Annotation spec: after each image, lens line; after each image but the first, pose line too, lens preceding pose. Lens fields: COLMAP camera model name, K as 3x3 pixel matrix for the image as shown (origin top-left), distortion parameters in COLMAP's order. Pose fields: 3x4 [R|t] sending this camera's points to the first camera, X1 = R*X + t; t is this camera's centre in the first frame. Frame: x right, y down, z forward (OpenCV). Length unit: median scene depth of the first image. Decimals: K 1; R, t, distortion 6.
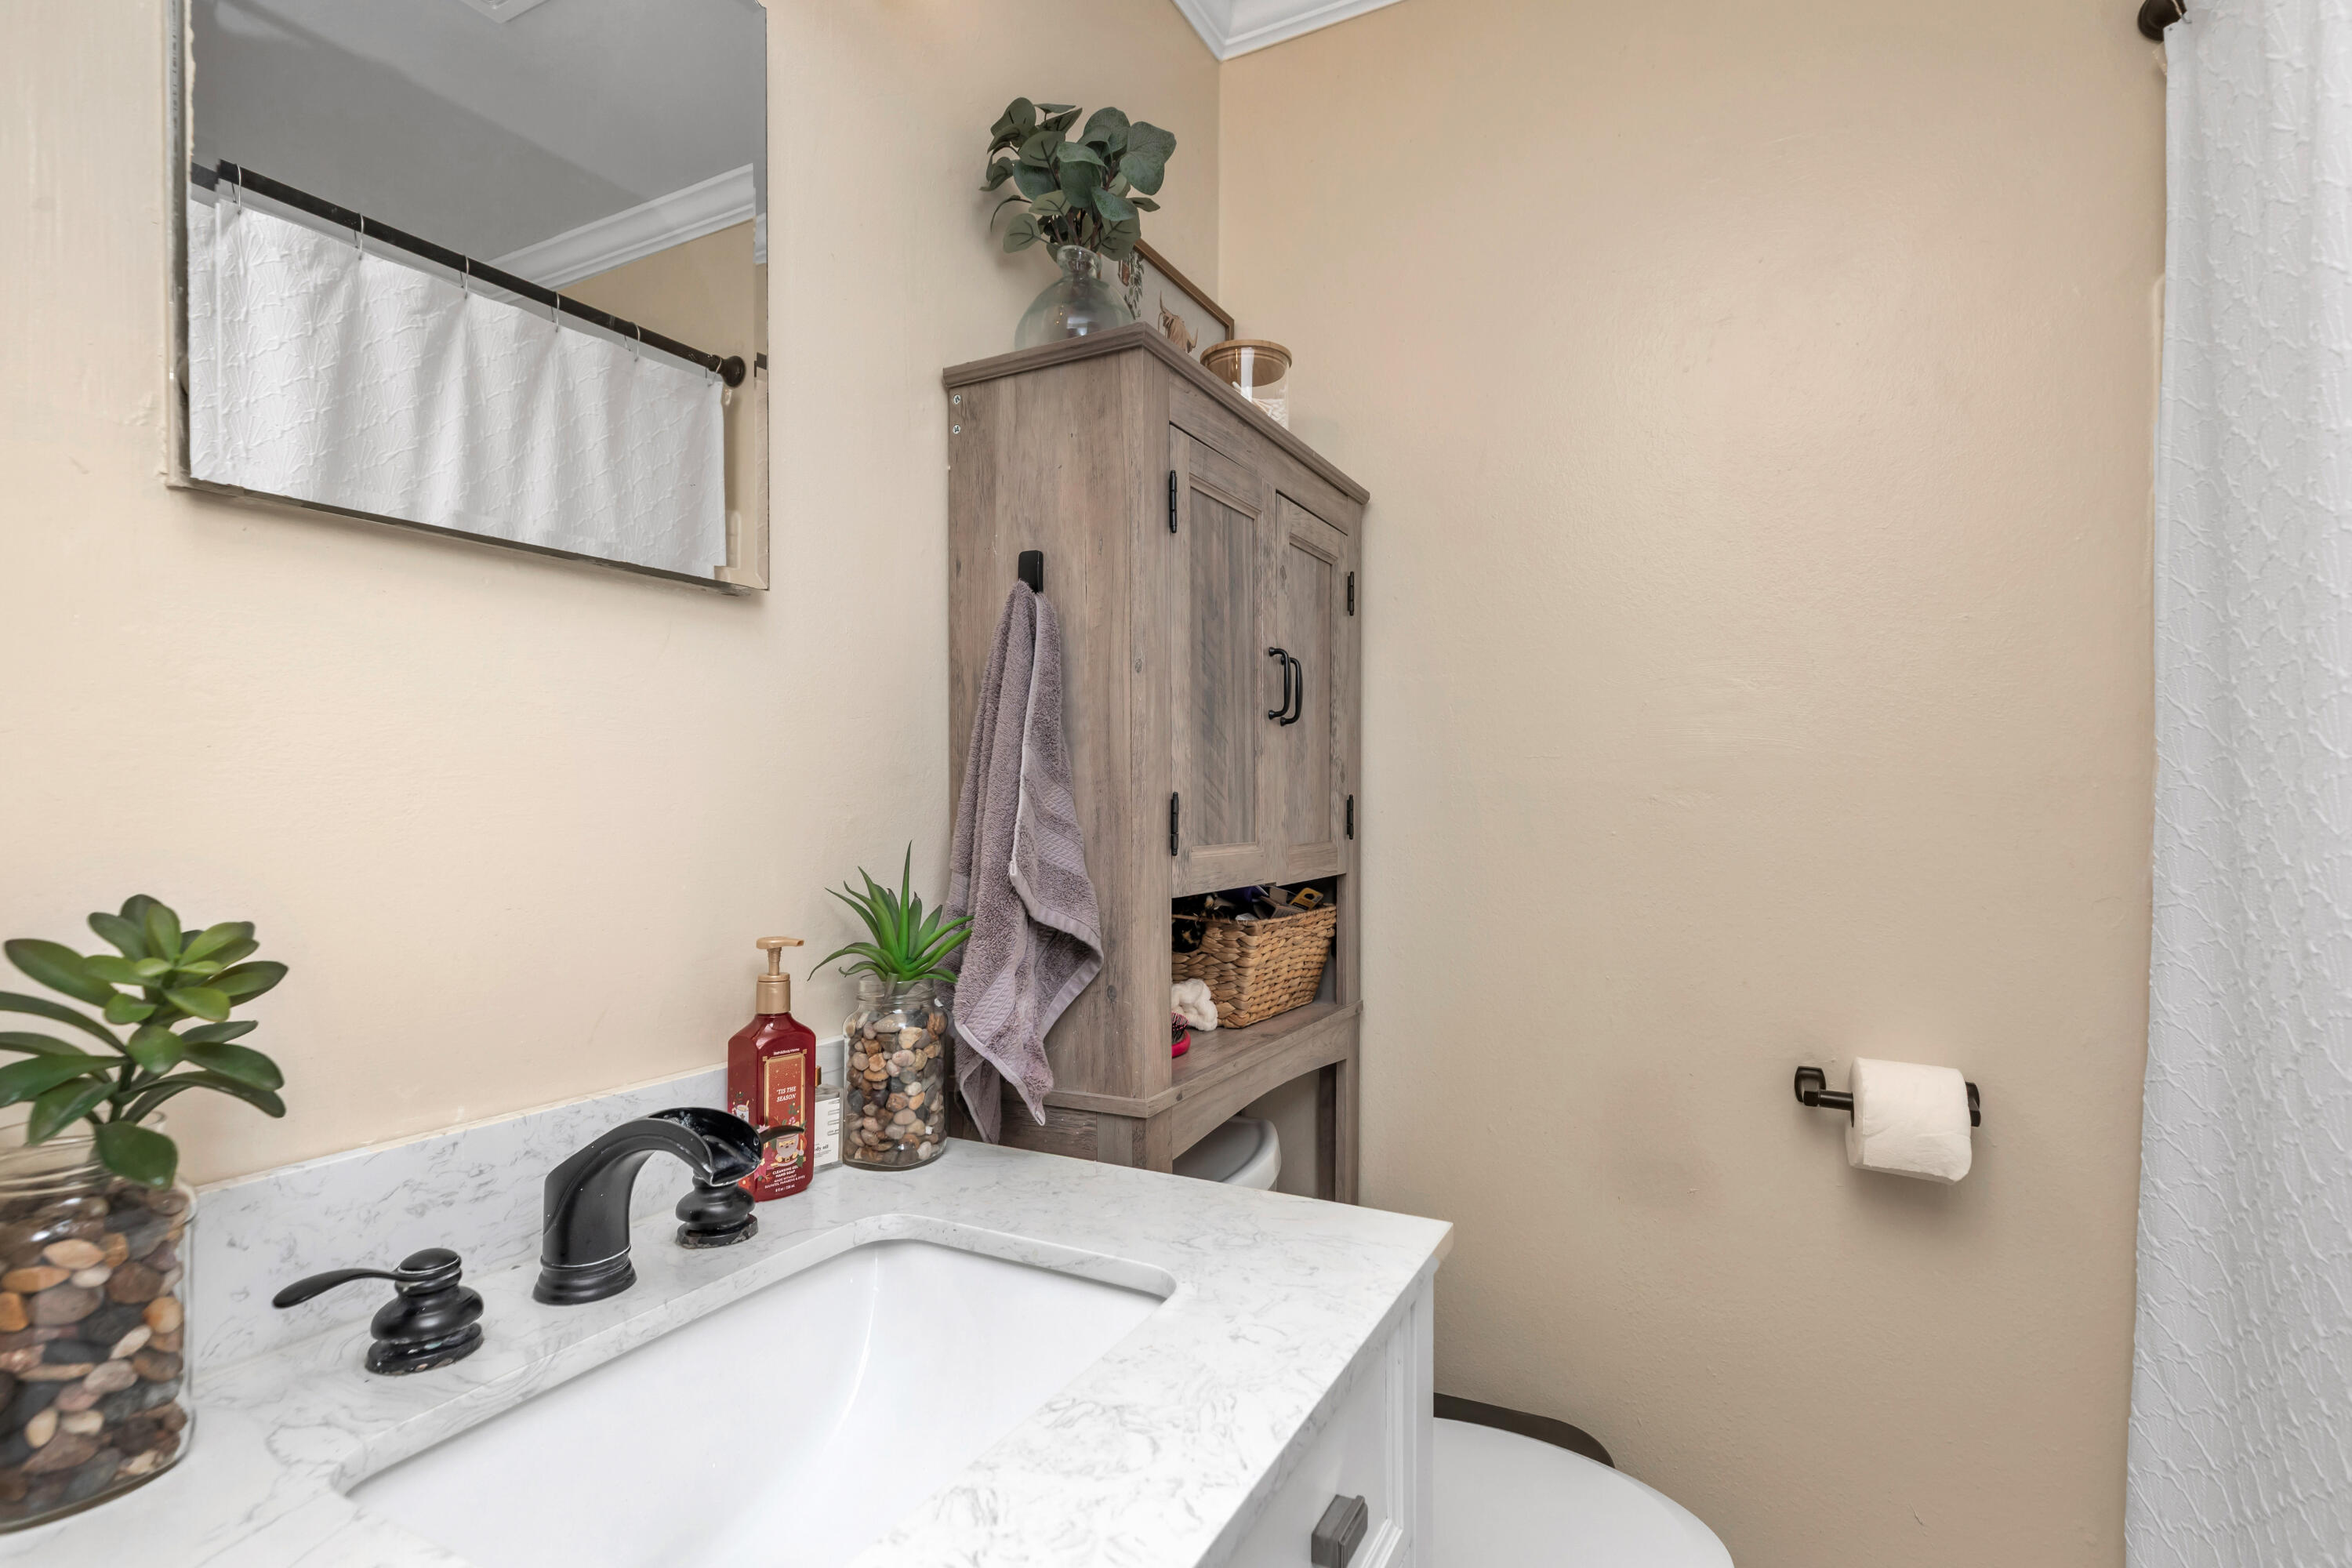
lens RADIAL K [[1129.4, 0, 1199.3], [0, 1129.4, 808.3], [0, 0, 1]] dist [0.003190, 0.000013]
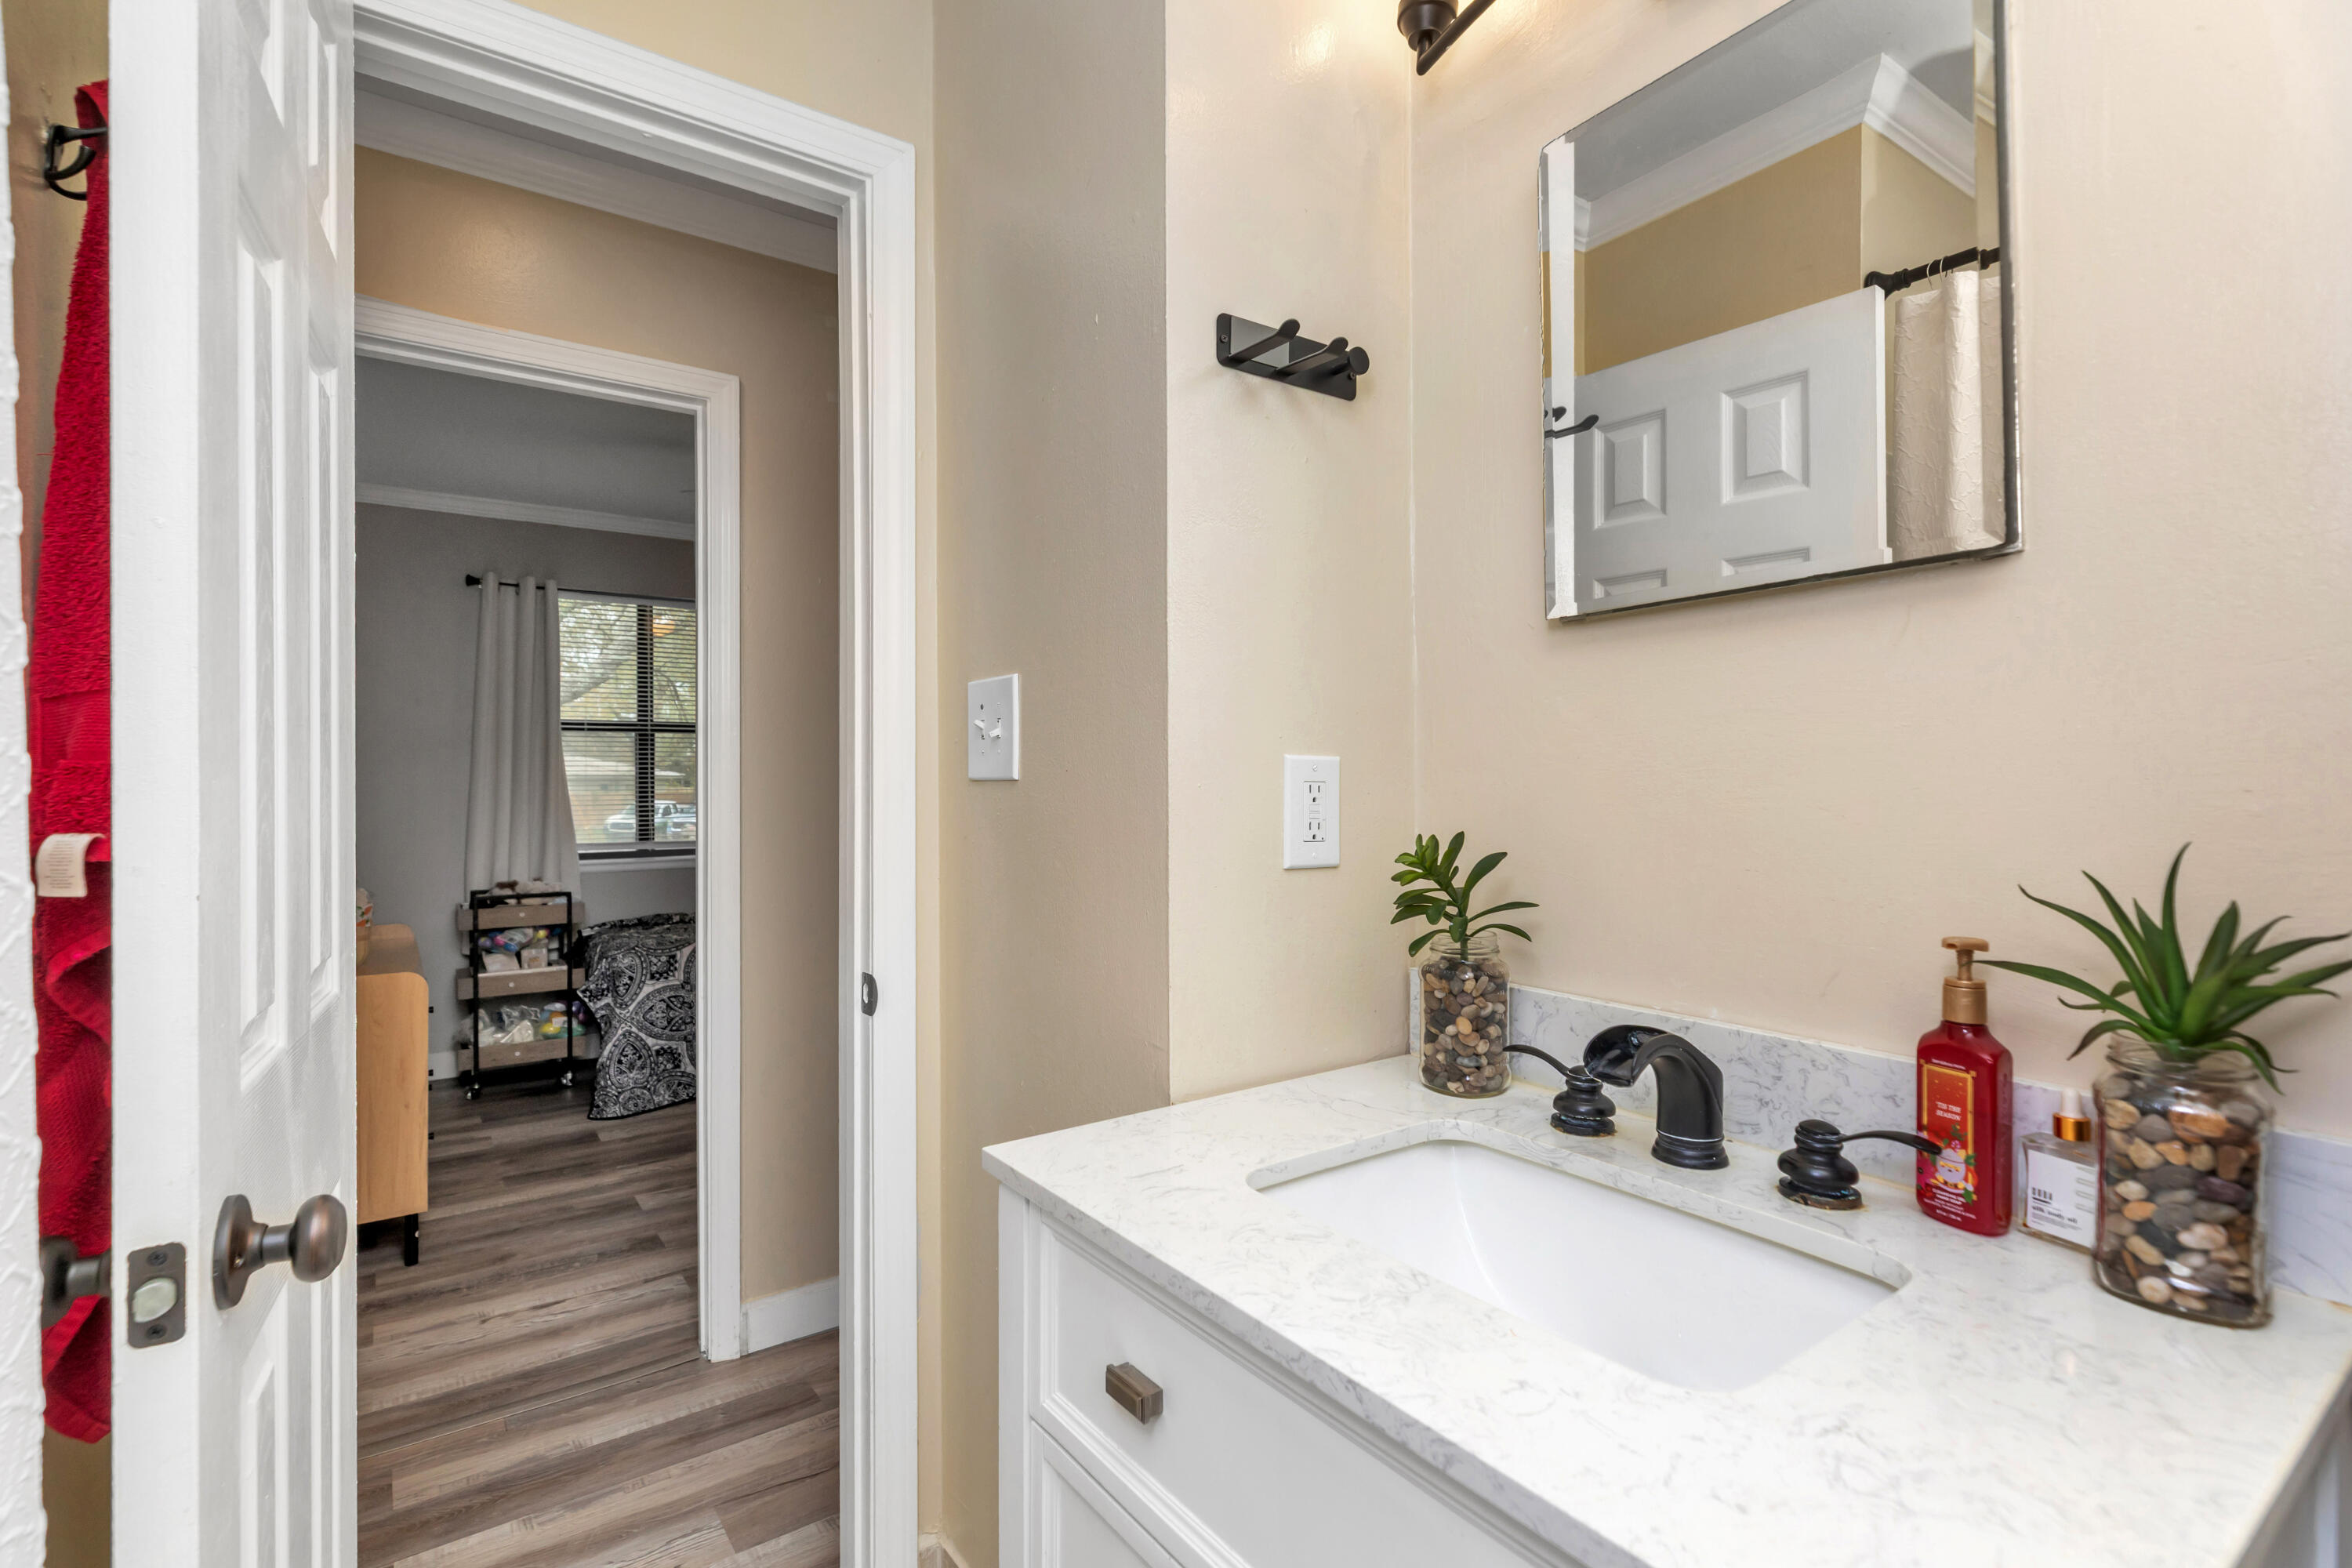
lens RADIAL K [[1095.3, 0, 1186.7], [0, 1095.3, 768.9], [0, 0, 1]] dist [-0.001365, -0.000273]
pose [[-0.444637, 0.002537, -0.895707, 0.705782], [0.010642, 0.999940, -0.002450, -0.029039], [0.895648, -0.010621, -0.444637, 0.848773]]
